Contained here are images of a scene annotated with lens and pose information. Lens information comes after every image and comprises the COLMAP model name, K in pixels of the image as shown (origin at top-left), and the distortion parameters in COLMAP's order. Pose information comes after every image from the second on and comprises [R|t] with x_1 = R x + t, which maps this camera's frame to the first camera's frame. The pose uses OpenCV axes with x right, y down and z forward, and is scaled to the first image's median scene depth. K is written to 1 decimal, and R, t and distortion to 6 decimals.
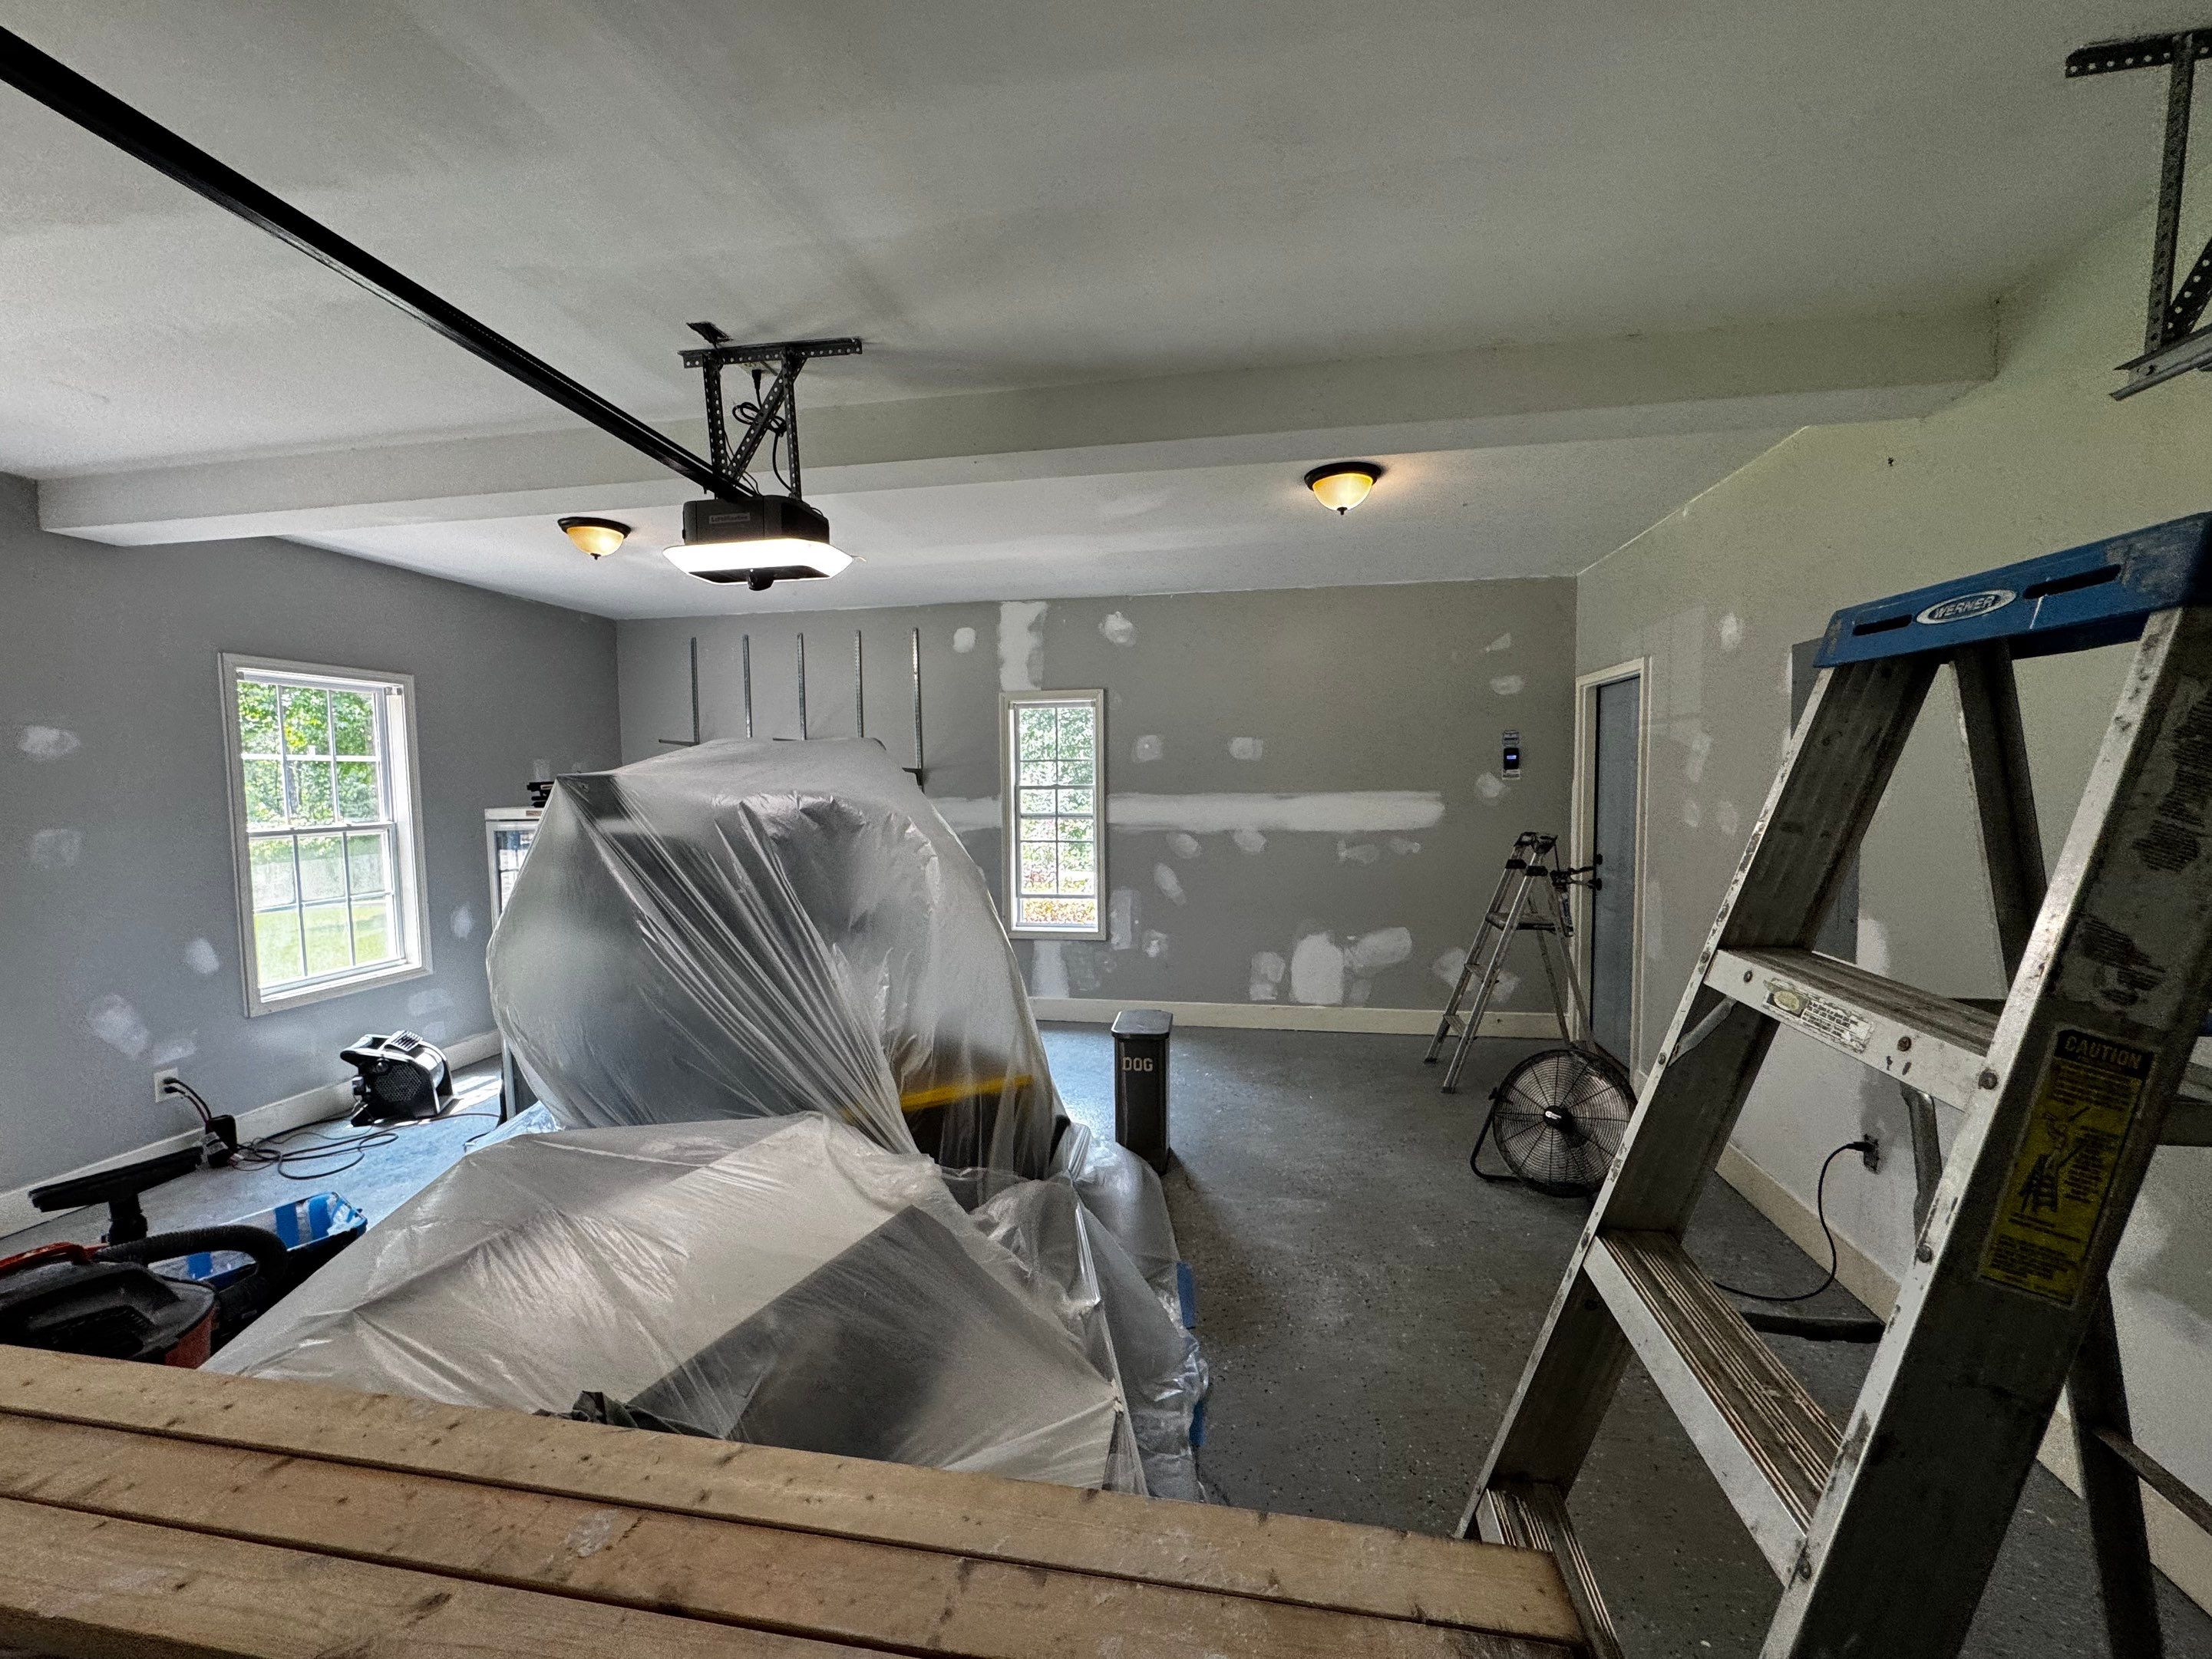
lens RADIAL K [[886.5, 0, 1107.4], [0, 886.5, 834.7], [0, 0, 1]] dist [-0.002468, 0.000059]
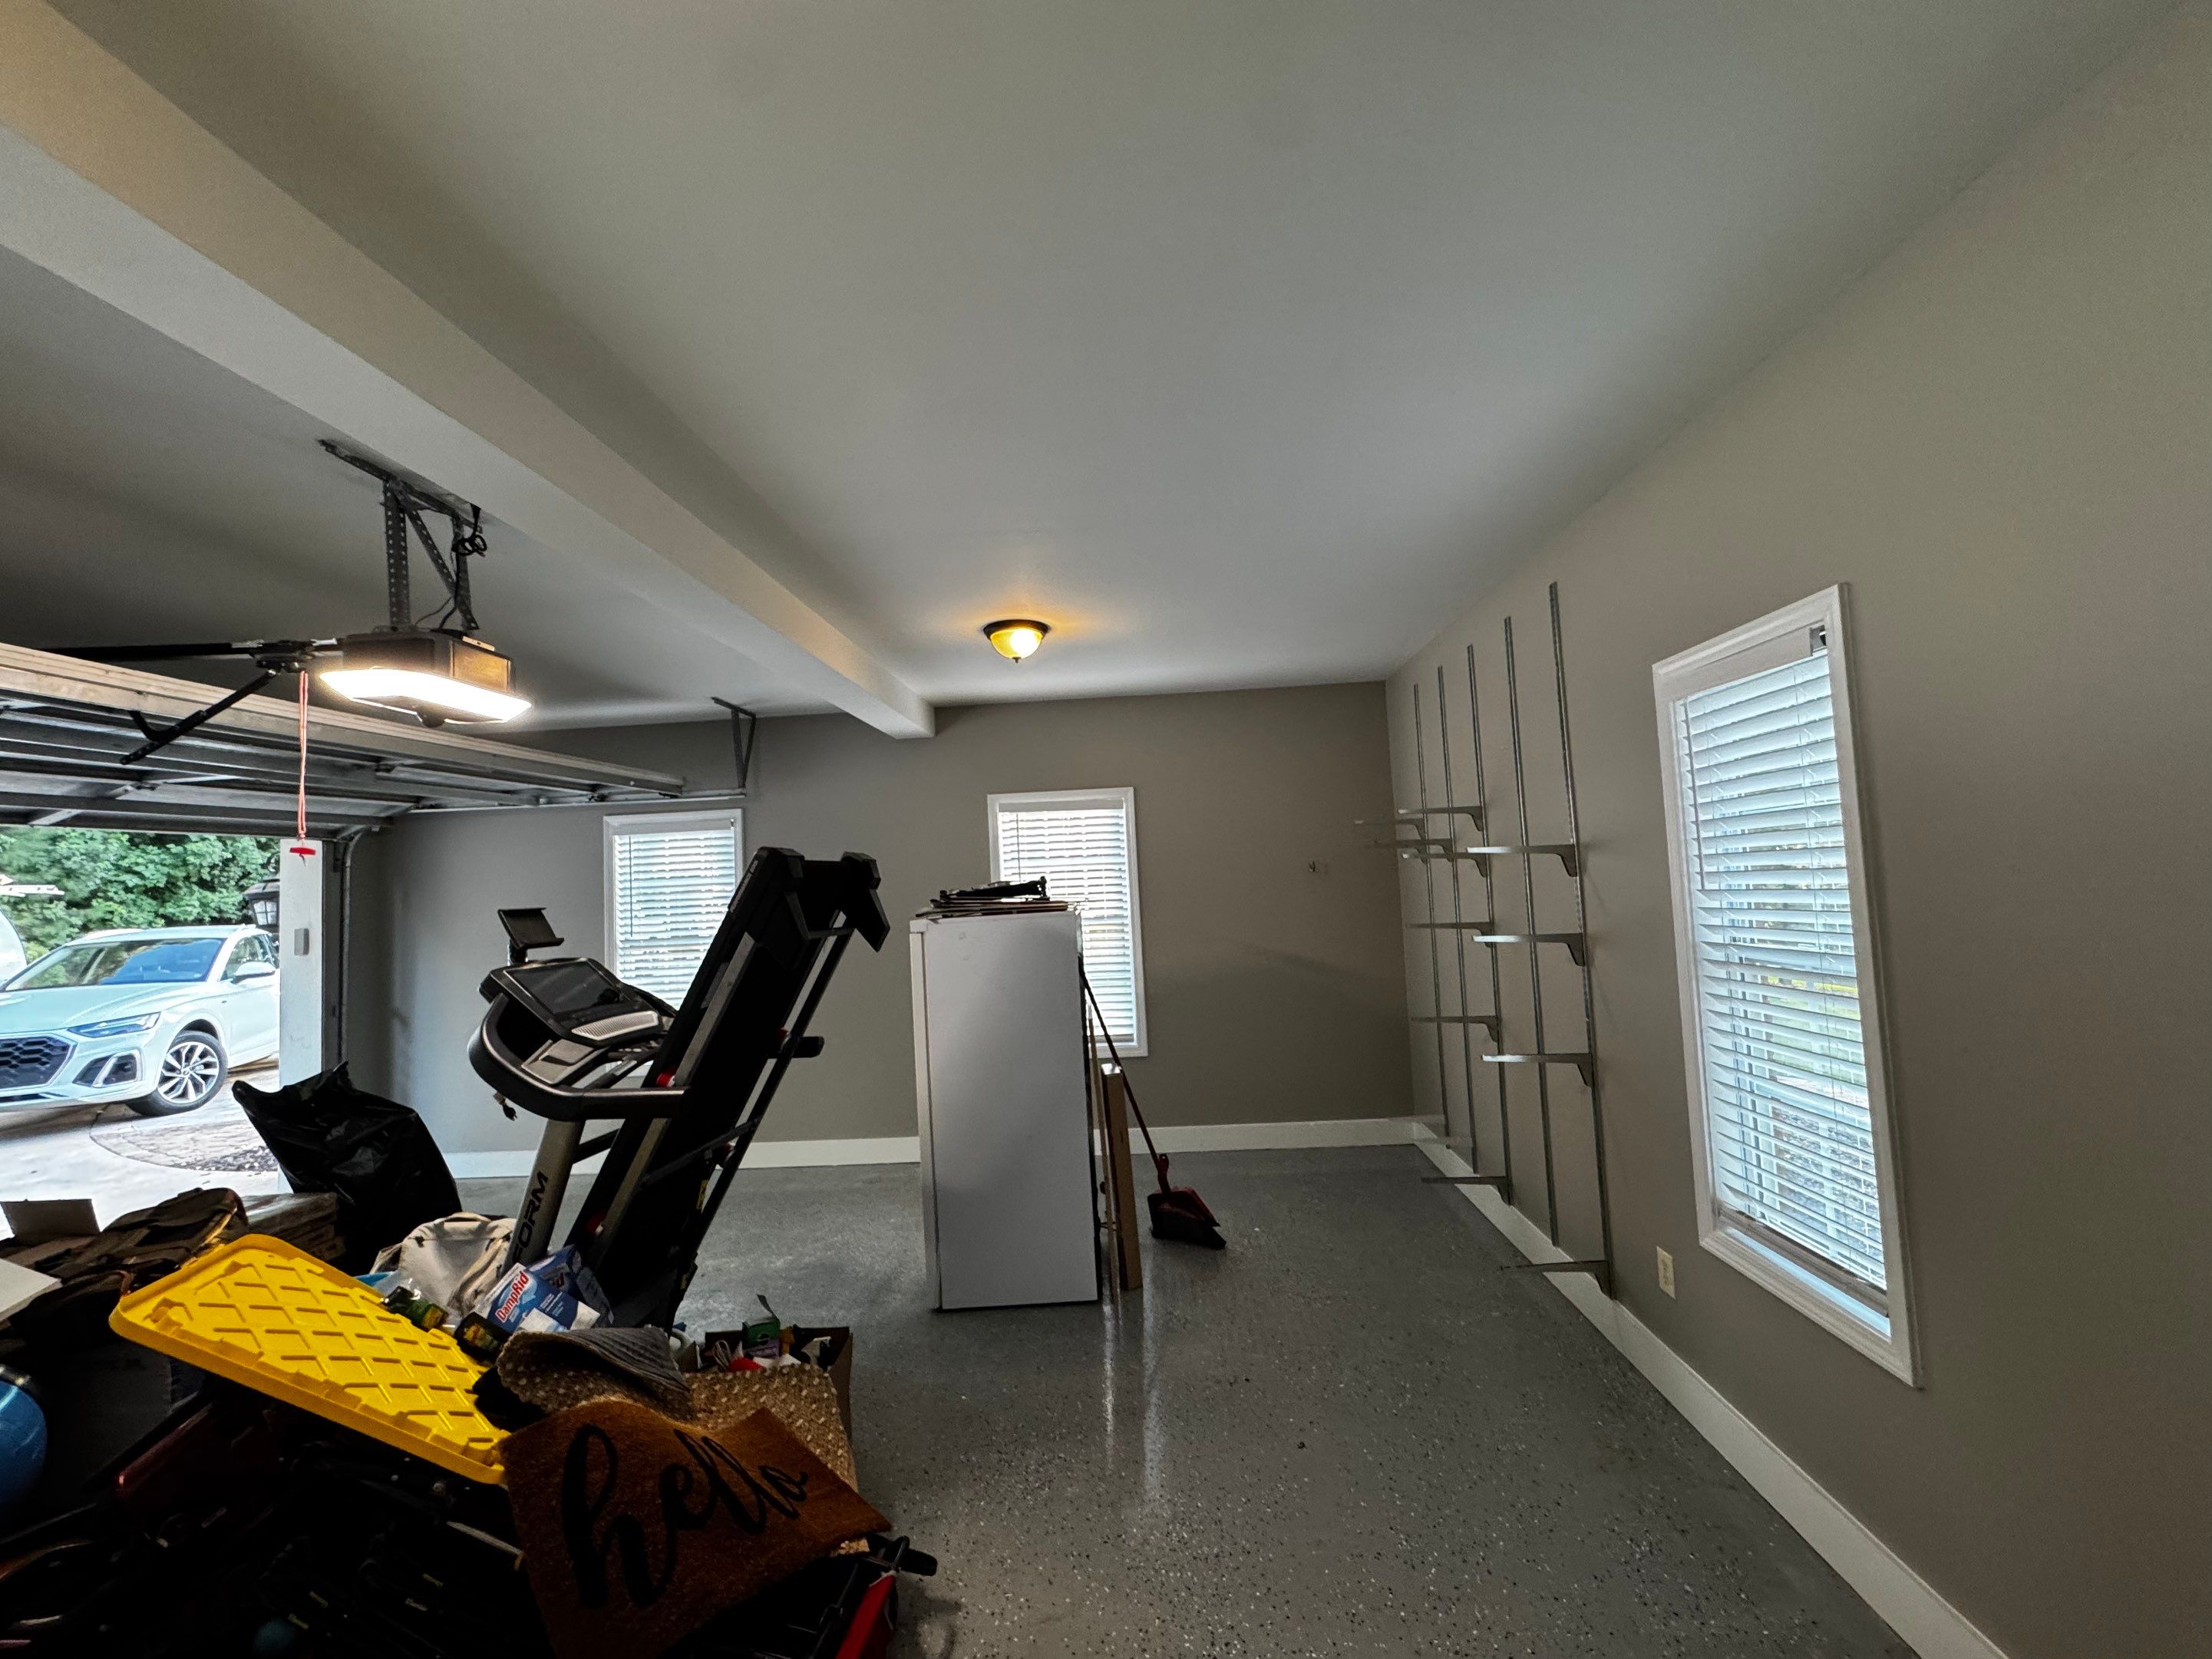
lens RADIAL K [[886.5, 0, 1102.2], [0, 886.5, 817.1], [0, 0, 1]] dist [-0.002468, 0.000059]
pose [[0.123279, -0.069293, -0.989950, 0.458025], [-0.016799, 0.997271, -0.071898, -0.080129], [0.992230, 0.025493, 0.121778, 1.124170]]
